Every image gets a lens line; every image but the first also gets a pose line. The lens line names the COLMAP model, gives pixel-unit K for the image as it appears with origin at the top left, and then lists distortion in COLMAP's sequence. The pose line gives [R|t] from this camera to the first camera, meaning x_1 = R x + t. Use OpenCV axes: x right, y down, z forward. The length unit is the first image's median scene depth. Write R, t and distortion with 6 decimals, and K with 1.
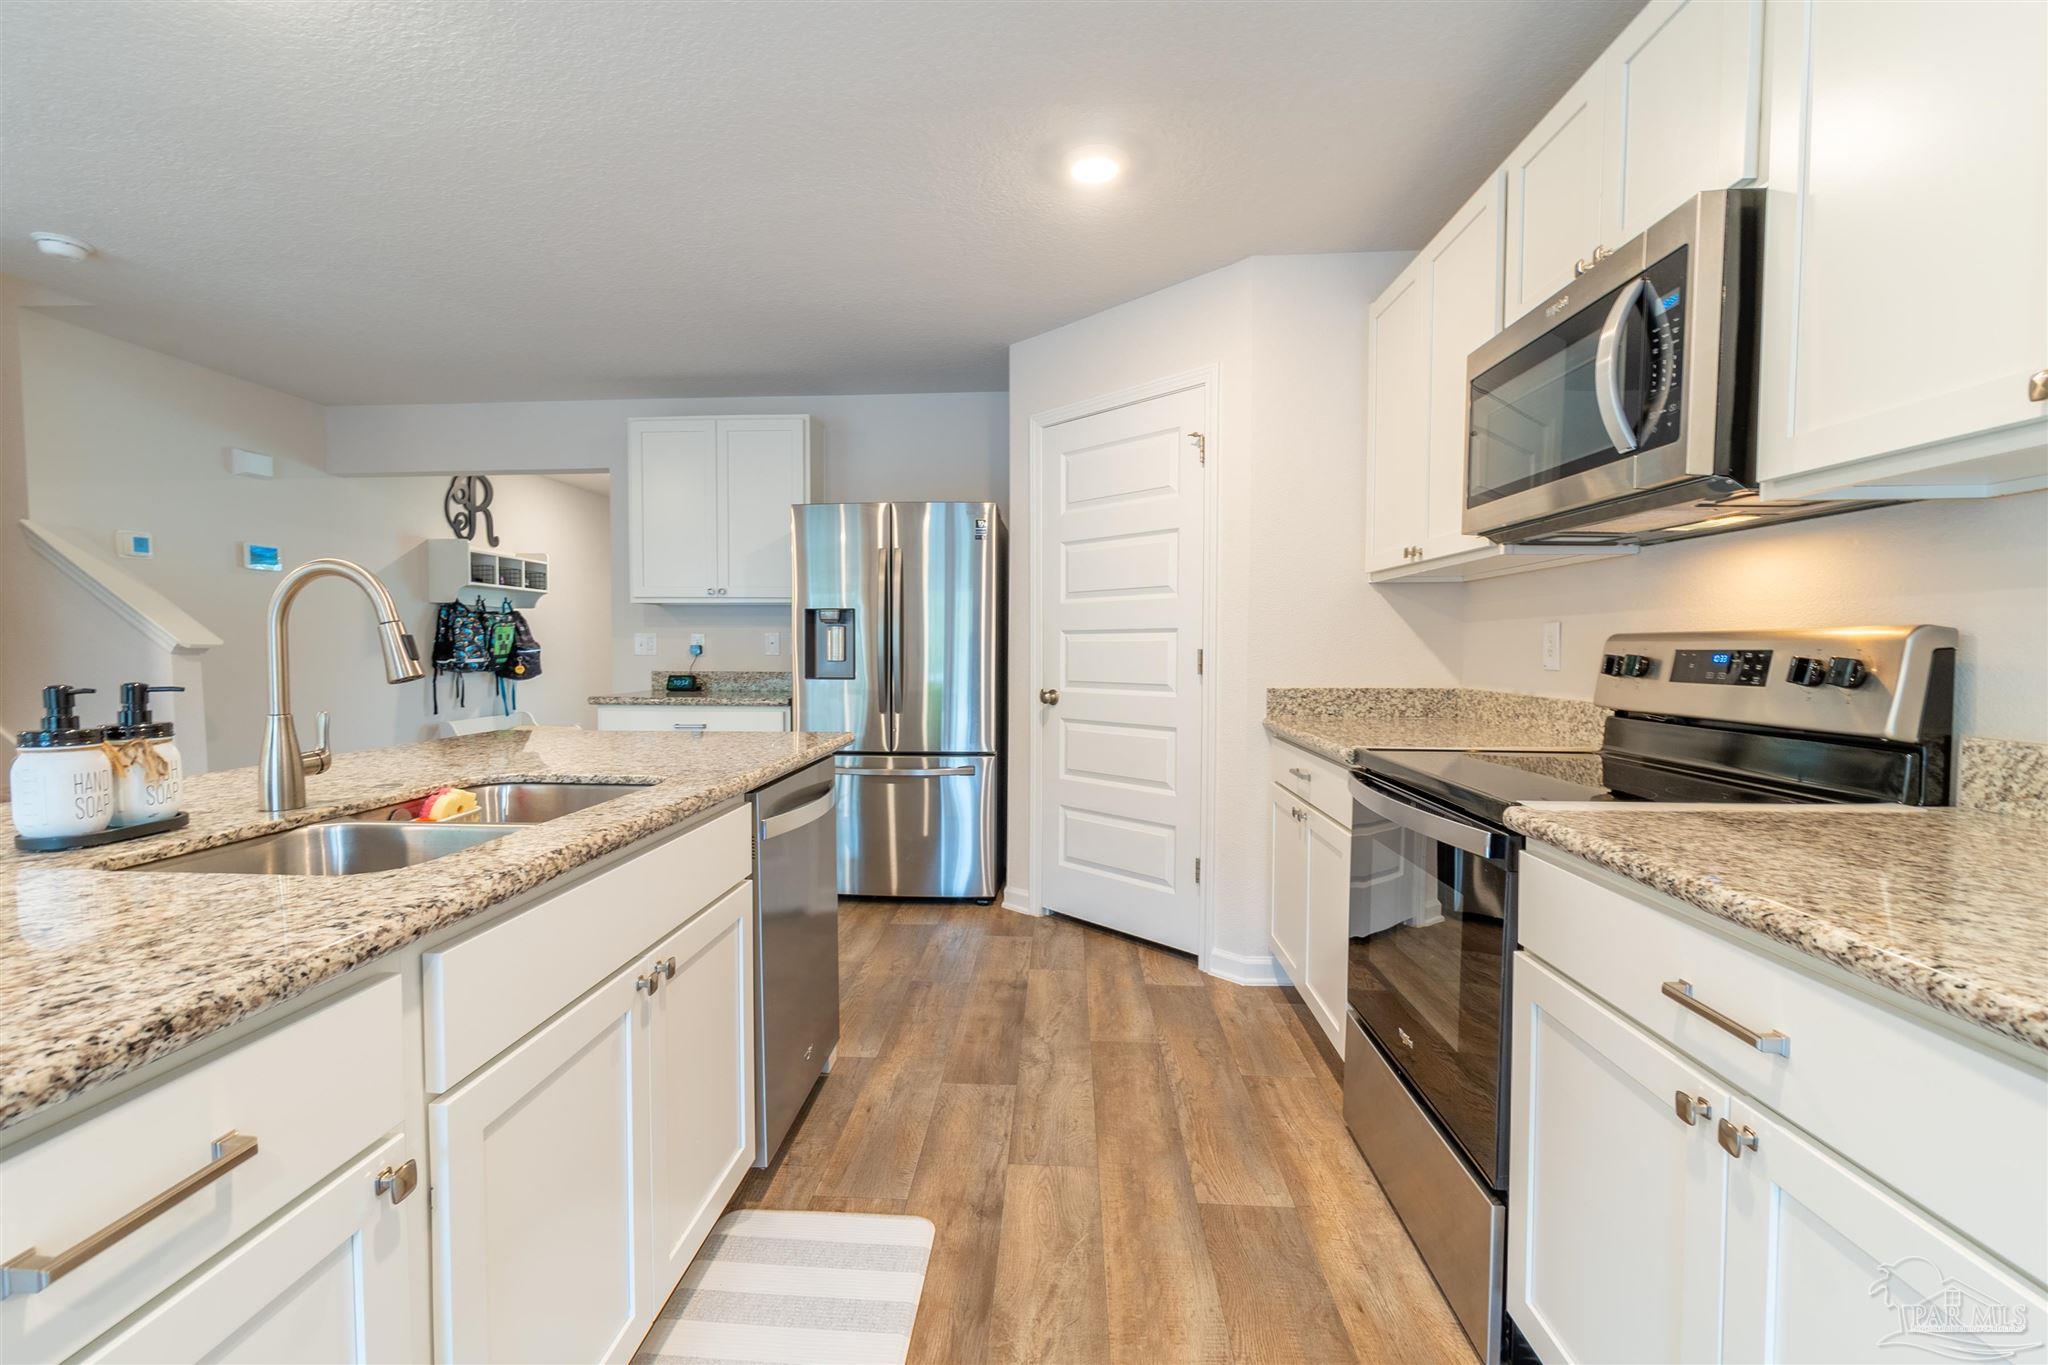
lens RADIAL K [[898.8, 0, 1001.7], [0, 898.8, 682.3], [0, 0, 1]] dist [0.000662, 0.000075]
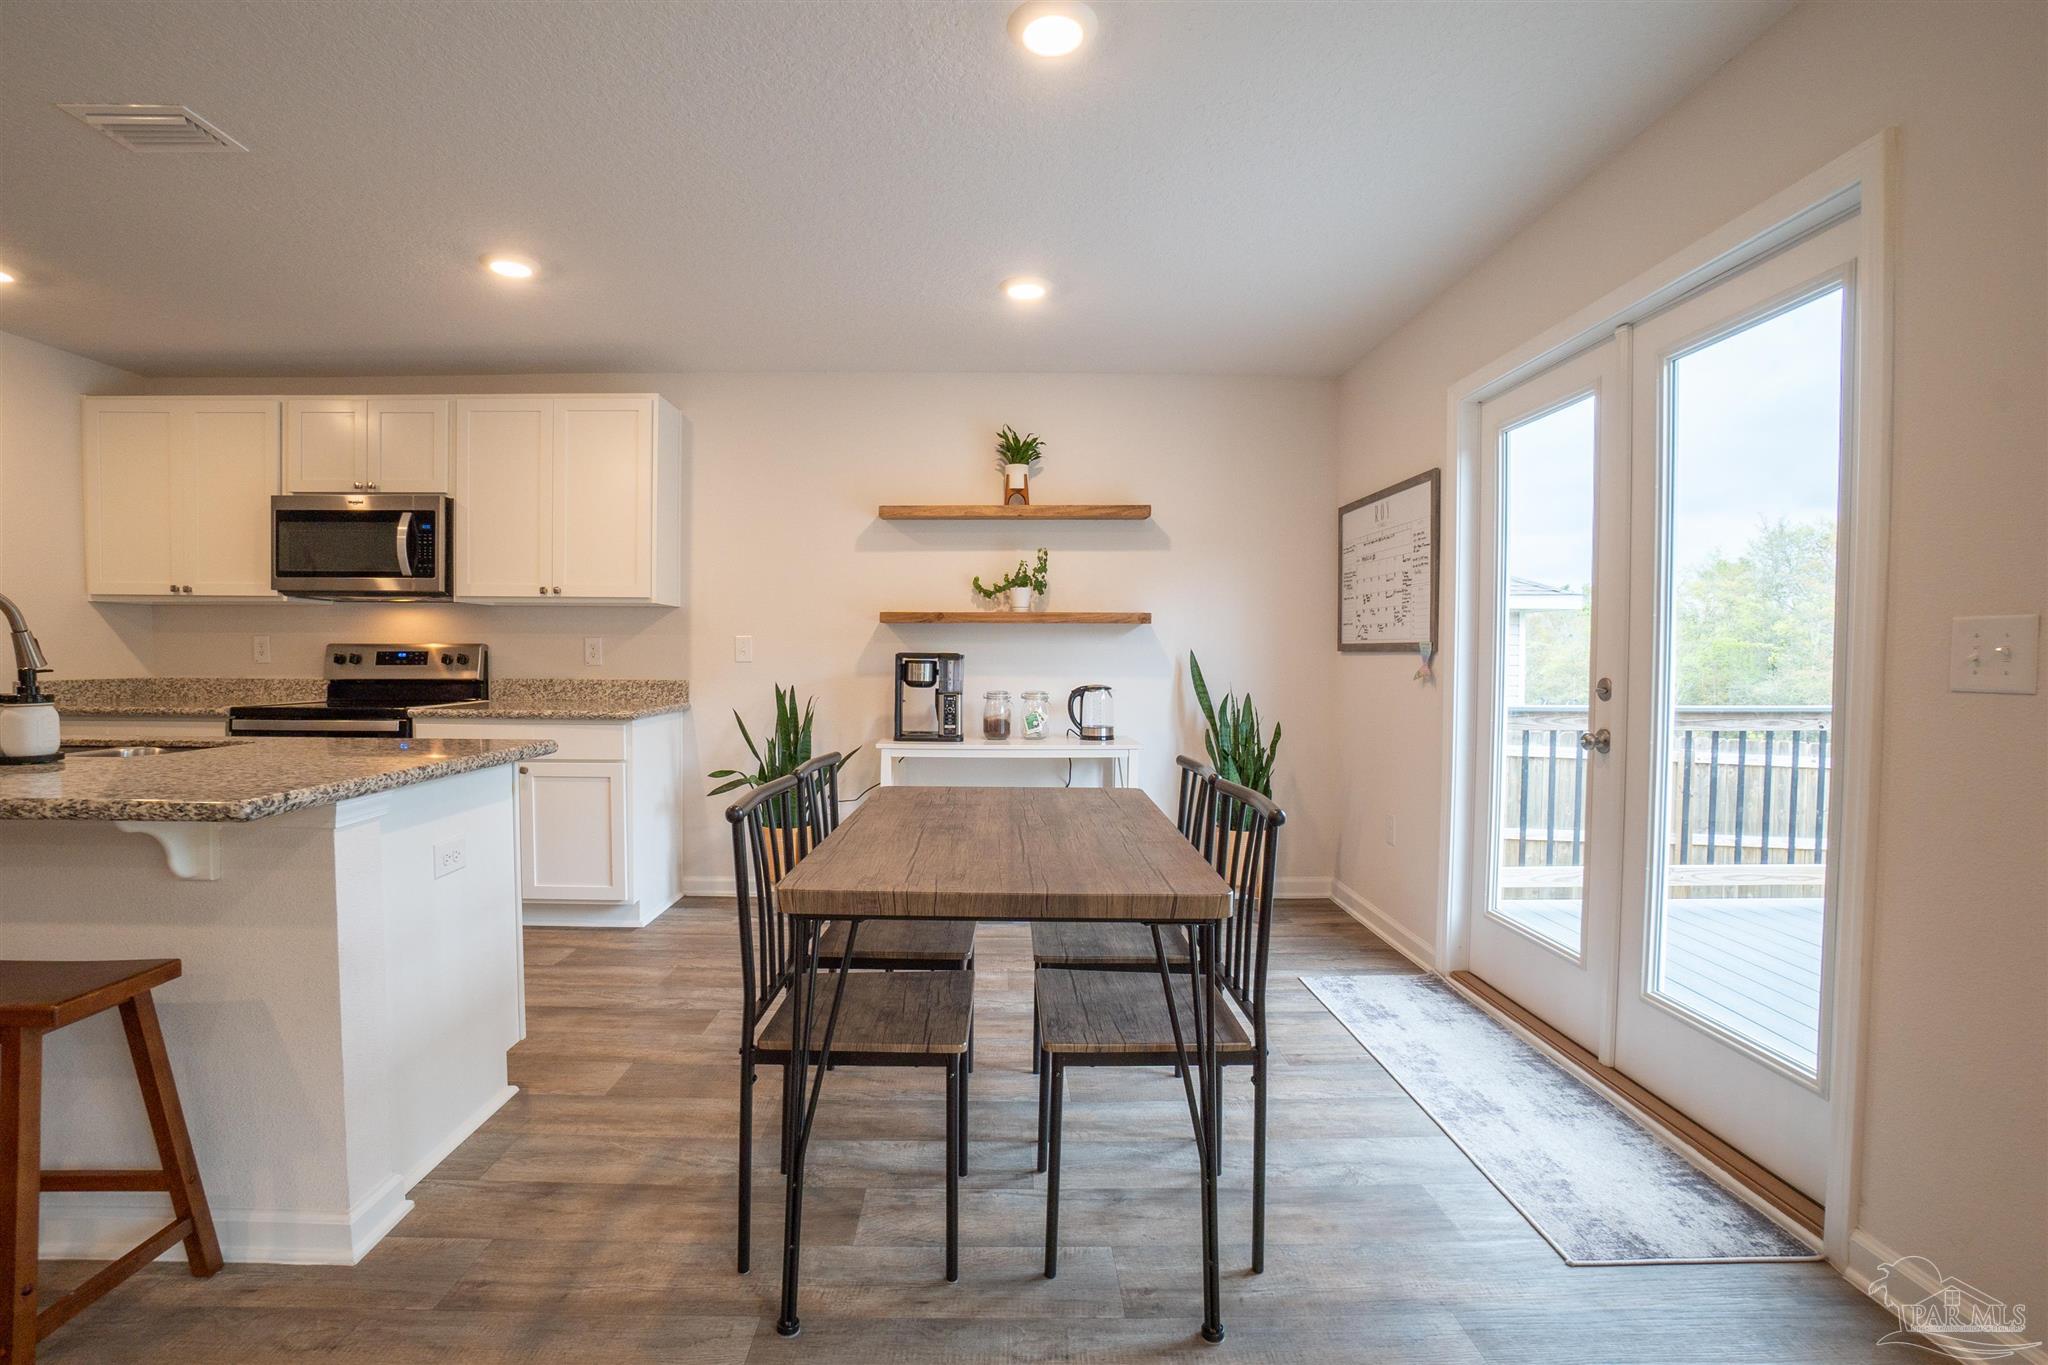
lens RADIAL K [[929.0, 0, 1001.7], [0, 929.0, 688.4], [0, 0, 1]] dist [-0.066328, 0.023142]
pose [[-0.082949, -0.036240, 0.995895, -0.861031], [0.032663, 0.998703, 0.039063, 0.010445], [-0.996018, 0.035769, -0.081658, -0.205338]]
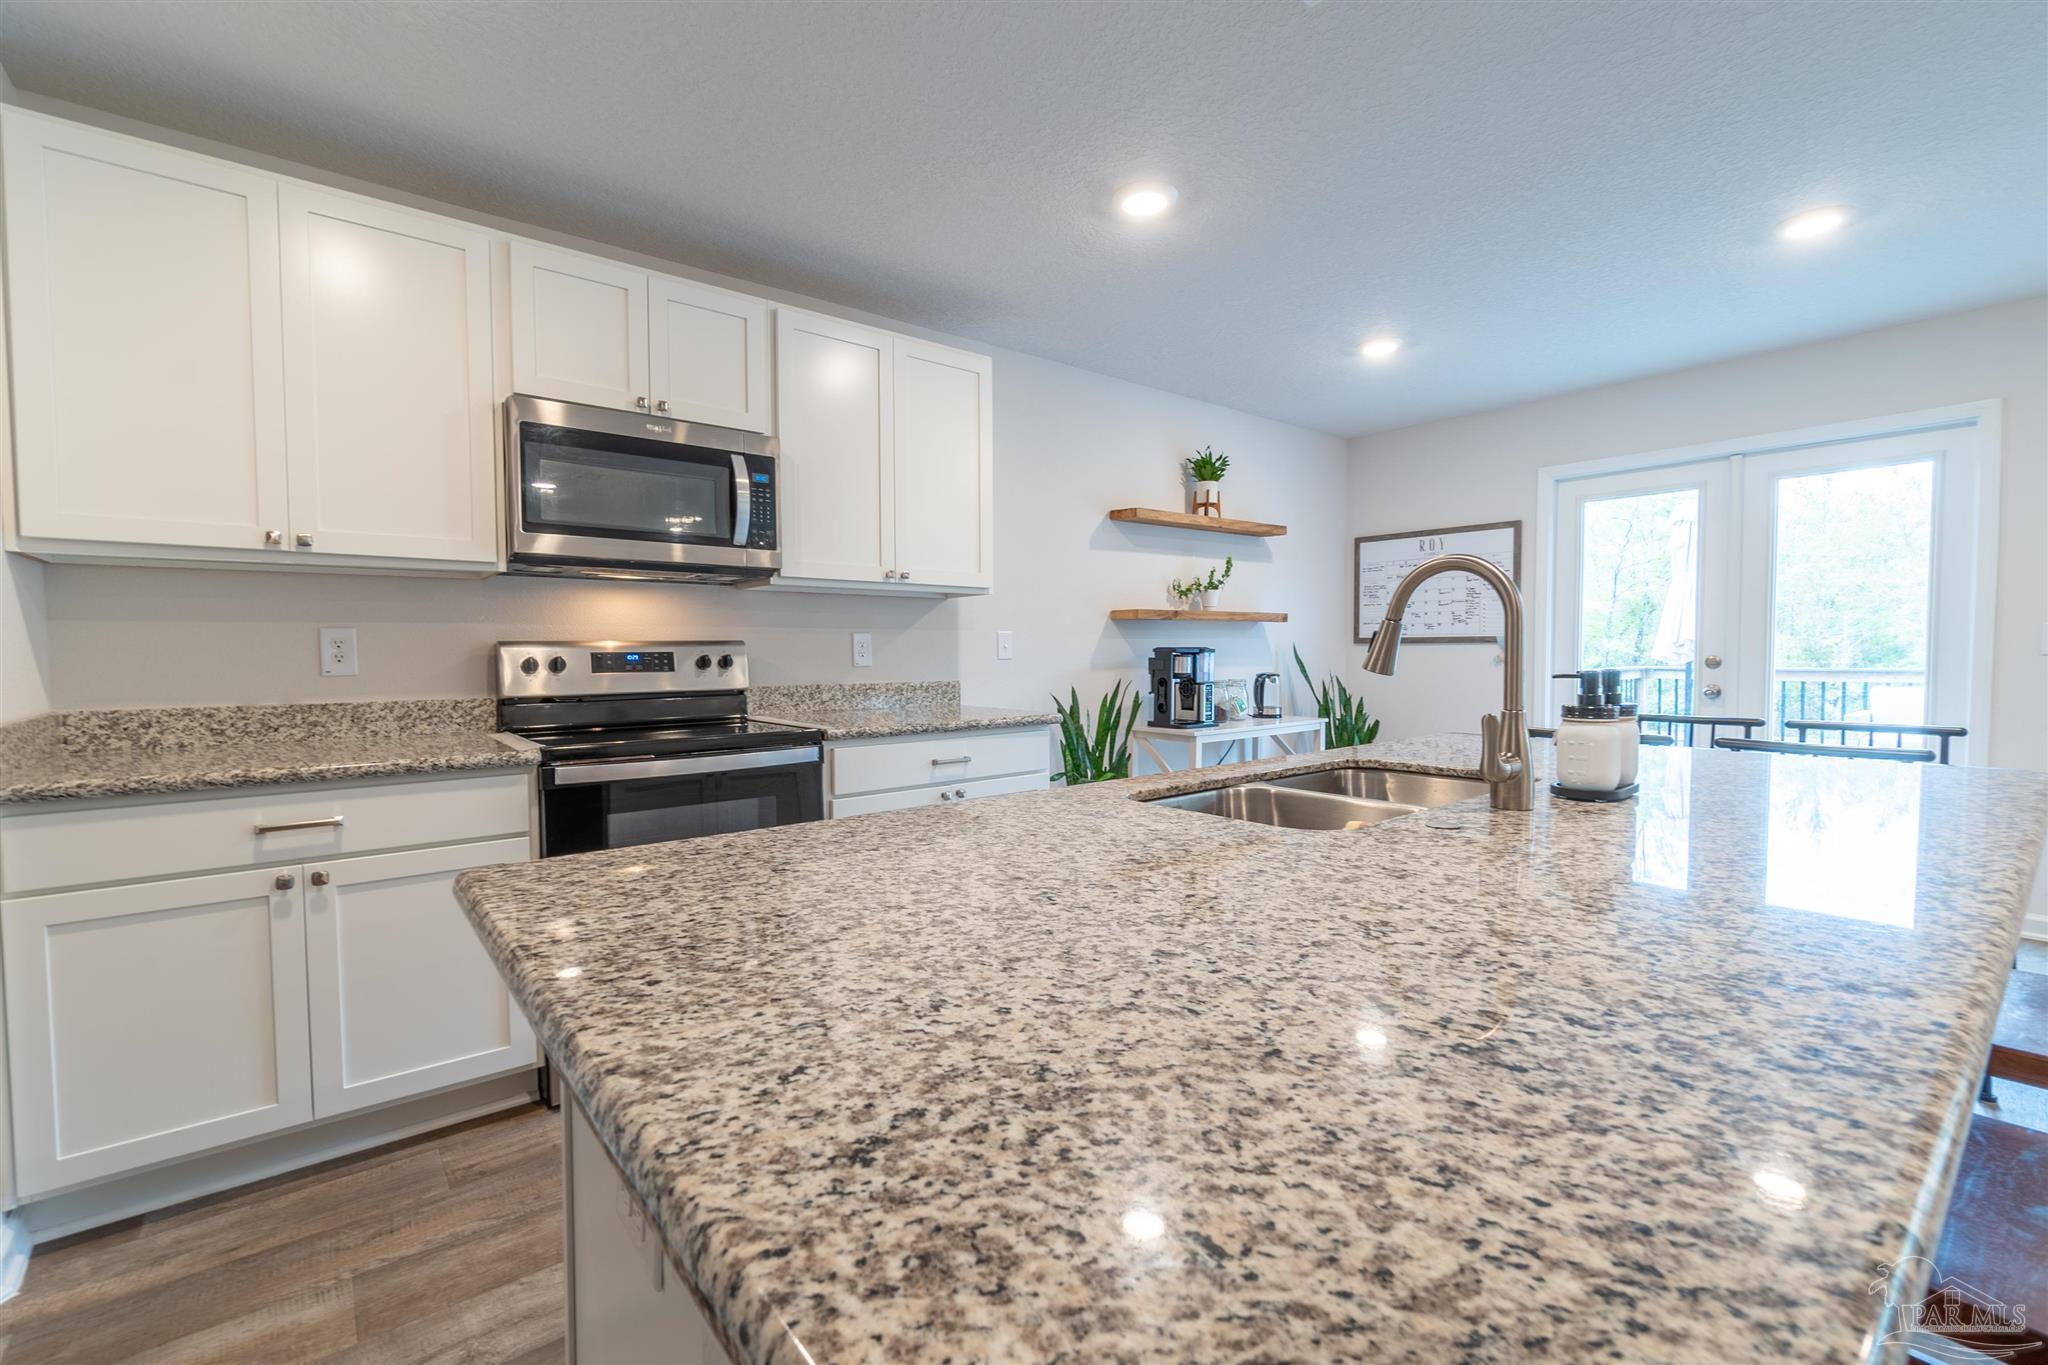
lens RADIAL K [[869.5, 0, 1001.4], [0, 869.5, 687.1], [0, 0, 1]] dist [-0.002359, -0.000202]
pose [[-0.677006, -0.025460, 0.735537, -0.415050], [0.036686, 0.996992, 0.068276, -0.027222], [-0.735063, 0.073207, -0.674035, 0.758533]]
